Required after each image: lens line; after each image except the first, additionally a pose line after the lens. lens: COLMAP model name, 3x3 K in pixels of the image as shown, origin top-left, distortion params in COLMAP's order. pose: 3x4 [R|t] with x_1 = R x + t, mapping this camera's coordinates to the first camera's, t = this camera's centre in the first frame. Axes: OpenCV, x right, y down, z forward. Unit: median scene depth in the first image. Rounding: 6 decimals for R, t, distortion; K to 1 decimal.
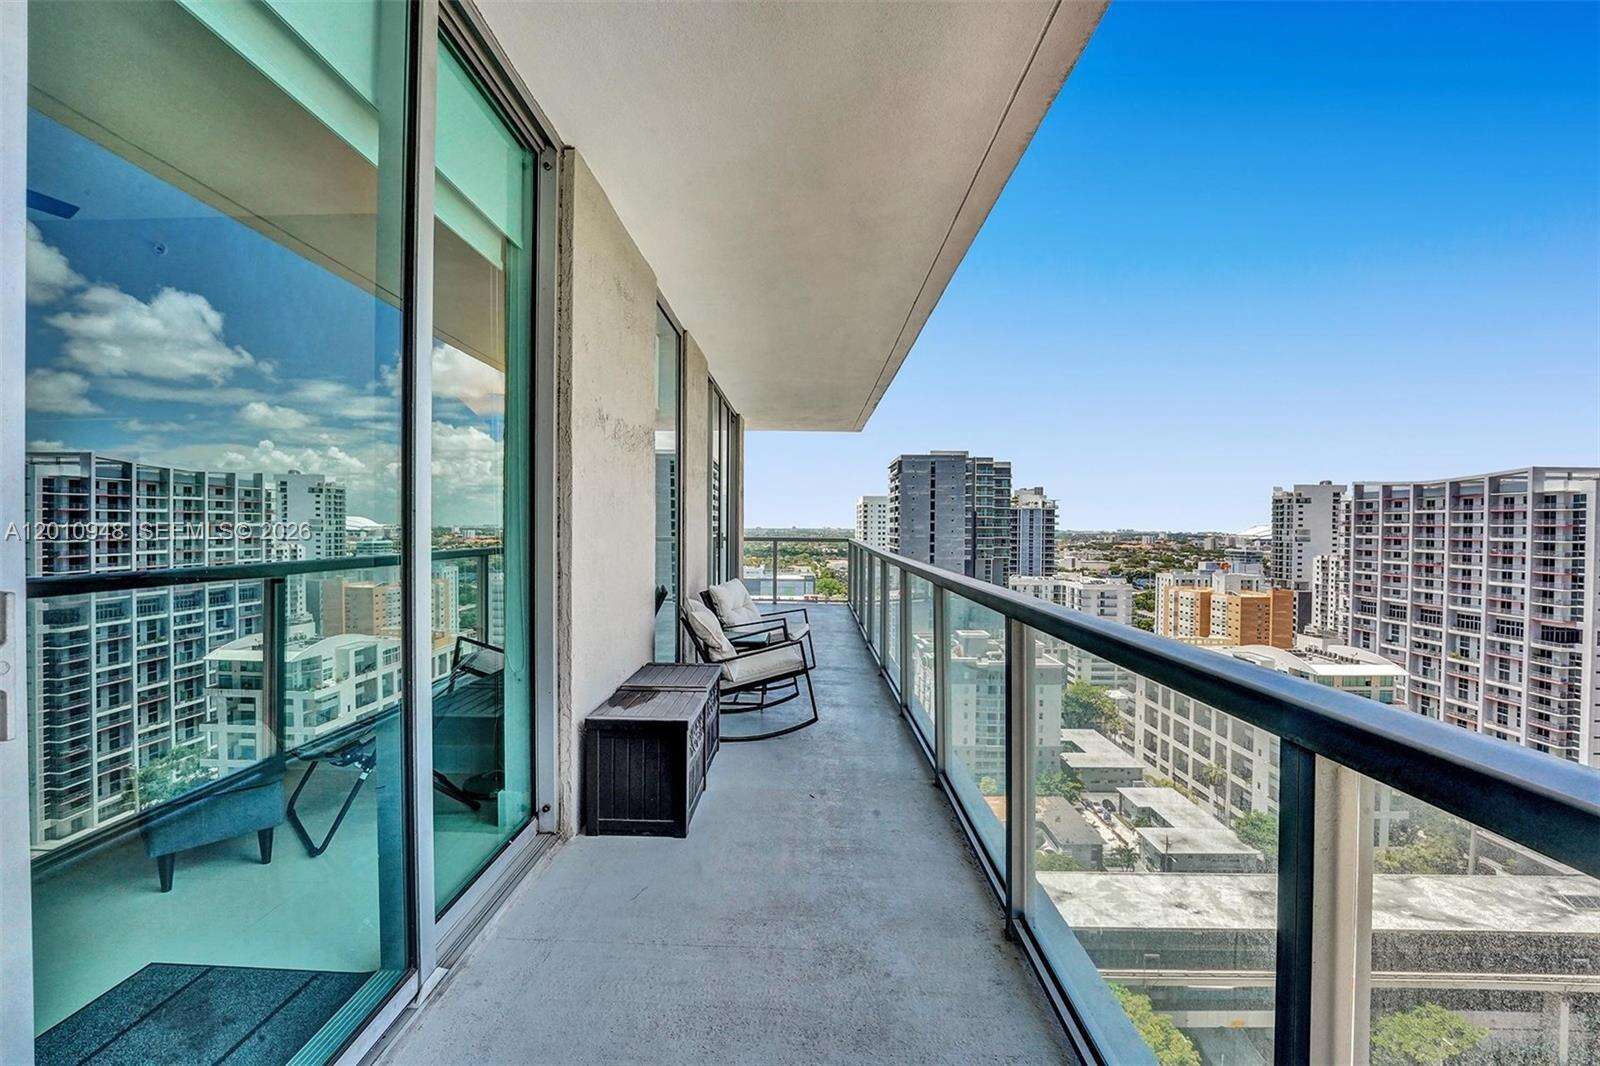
lens RADIAL K [[659.1, 0, 798.8], [0, 659.1, 535.7], [0, 0, 1]] dist [-0.029480, 0.005124]
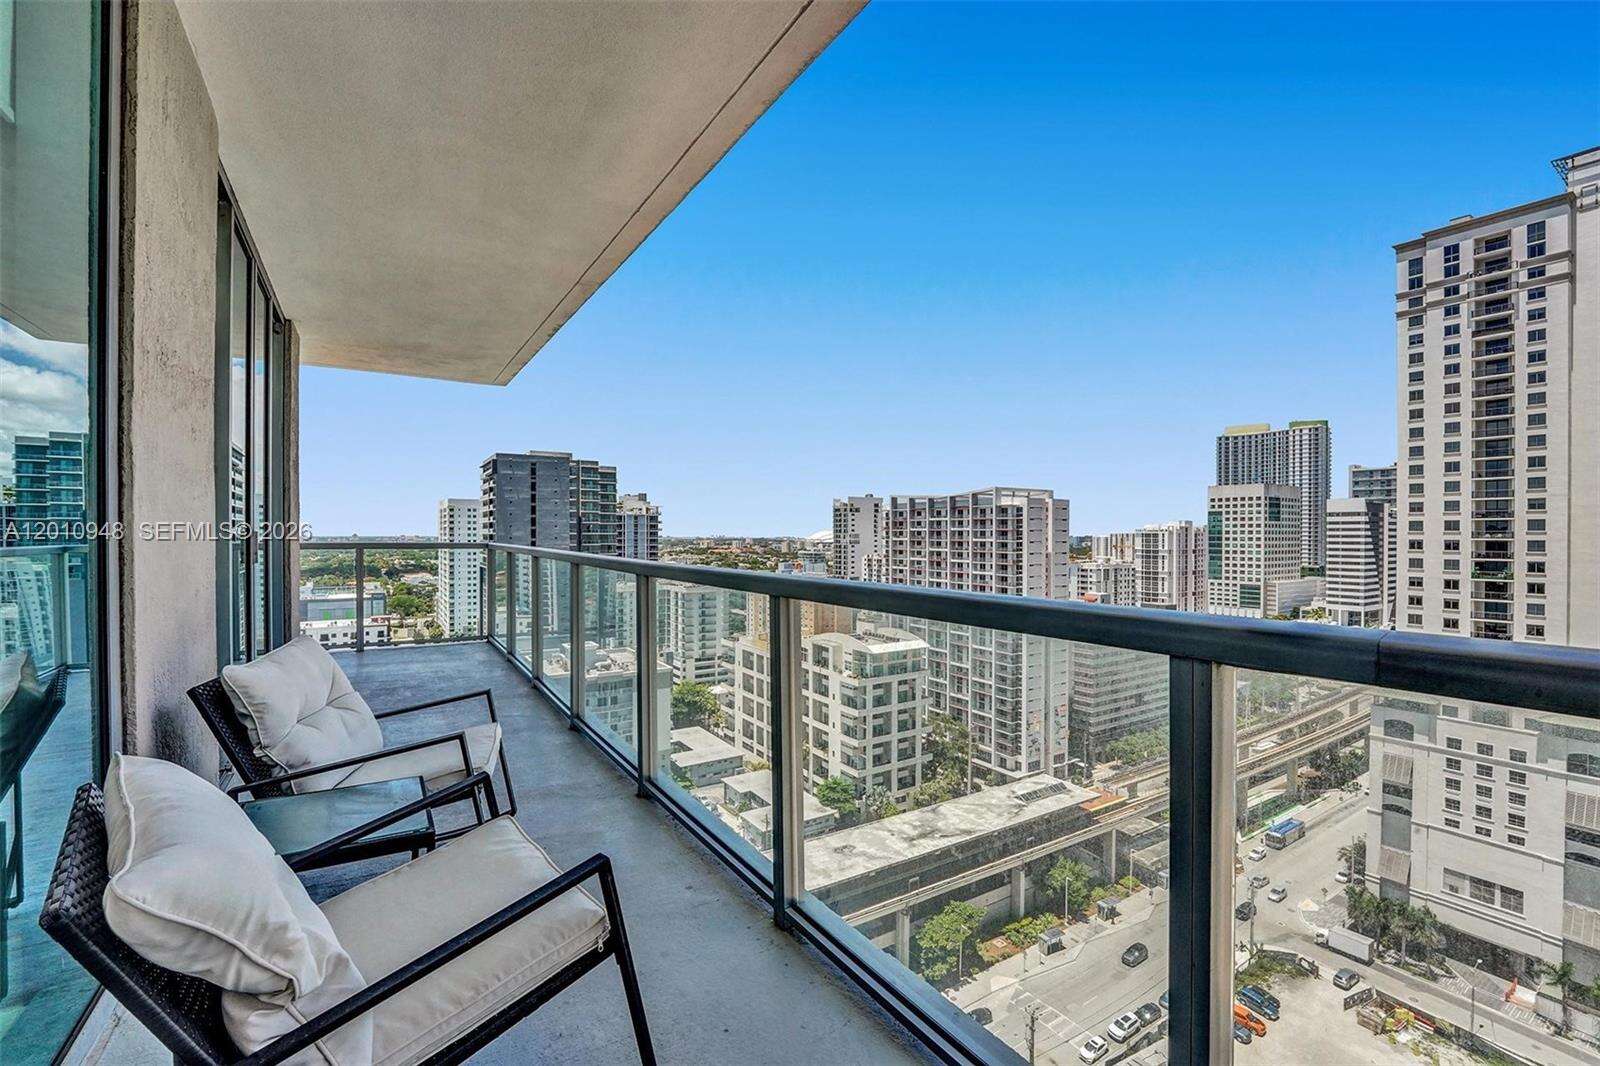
lens RADIAL K [[672.7, 0, 793.9], [0, 672.7, 539.2], [0, 0, 1]] dist [-0.027433, 0.004178]
pose [[0.838678, -0.010380, 0.544529, -0.002457], [0.012943, 0.999916, -0.000875, 0.000282], [-0.544474, 0.007781, 0.838742, 0.021036]]
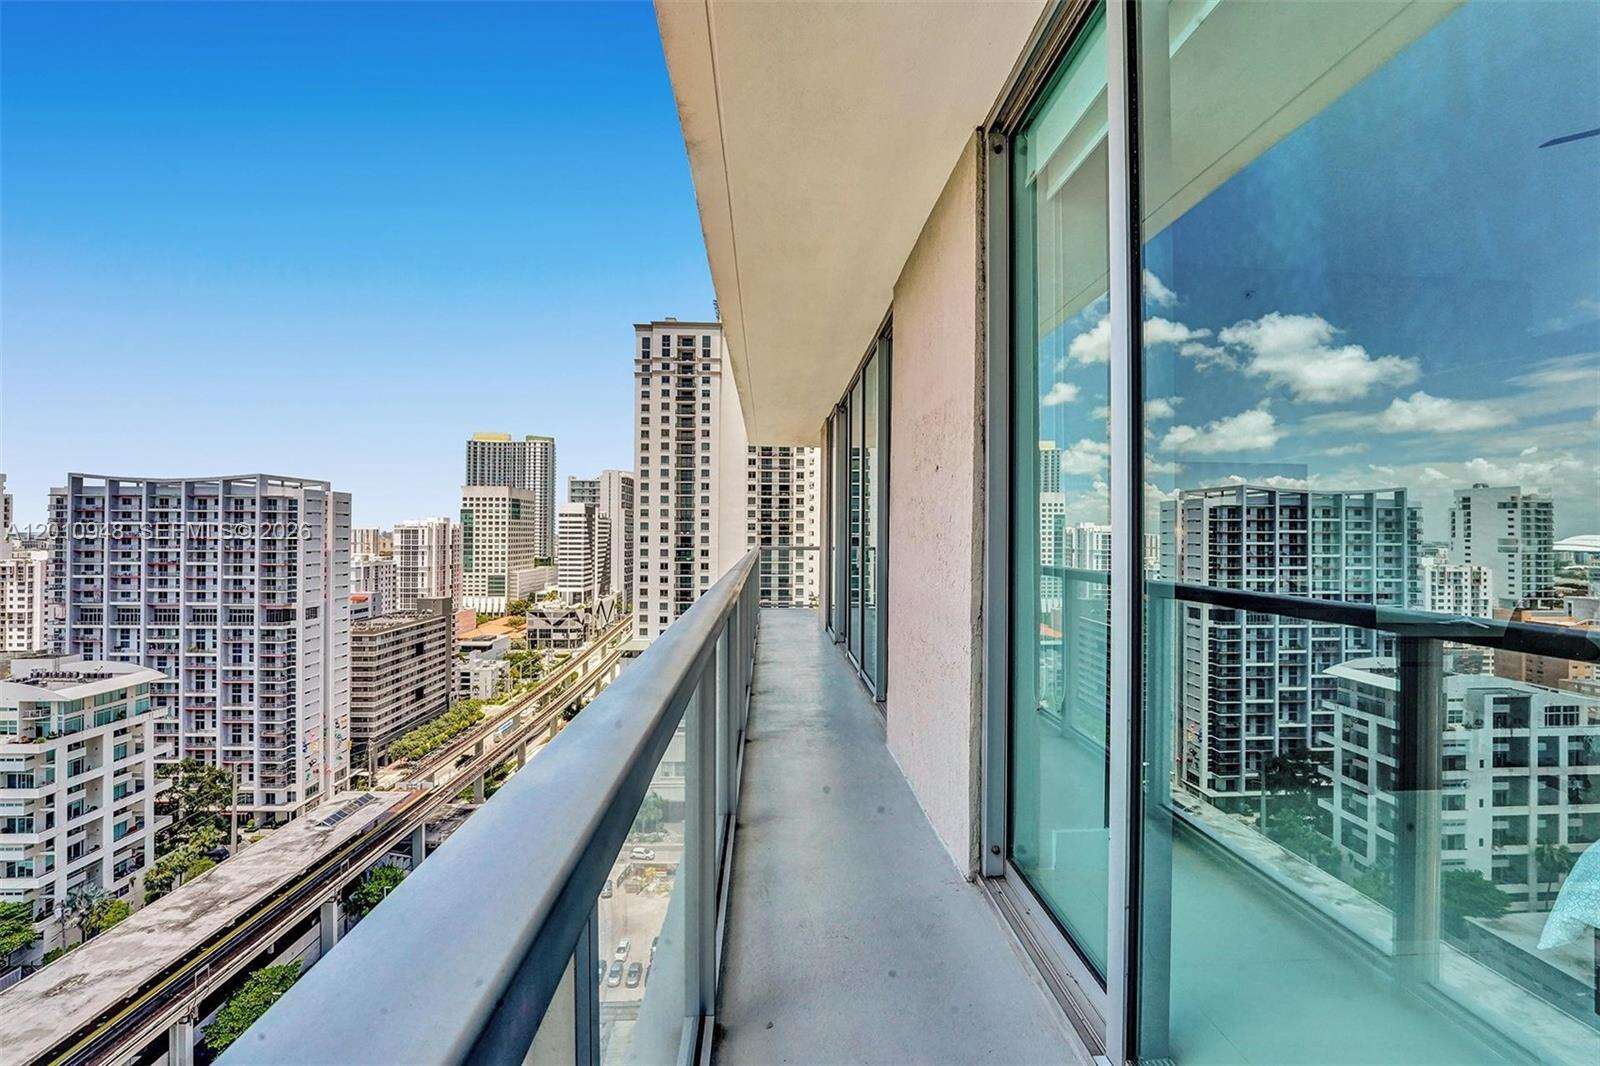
lens RADIAL K [[662.4, 0, 797.9], [0, 662.4, 525.0], [0, 0, 1]] dist [-0.028554, 0.004389]
pose [[-0.058466, 0.003714, 0.998283, -0.072149], [0.009133, 0.999953, -0.003185, -0.001966], [-0.998248, 0.008931, -0.058497, 0.076413]]
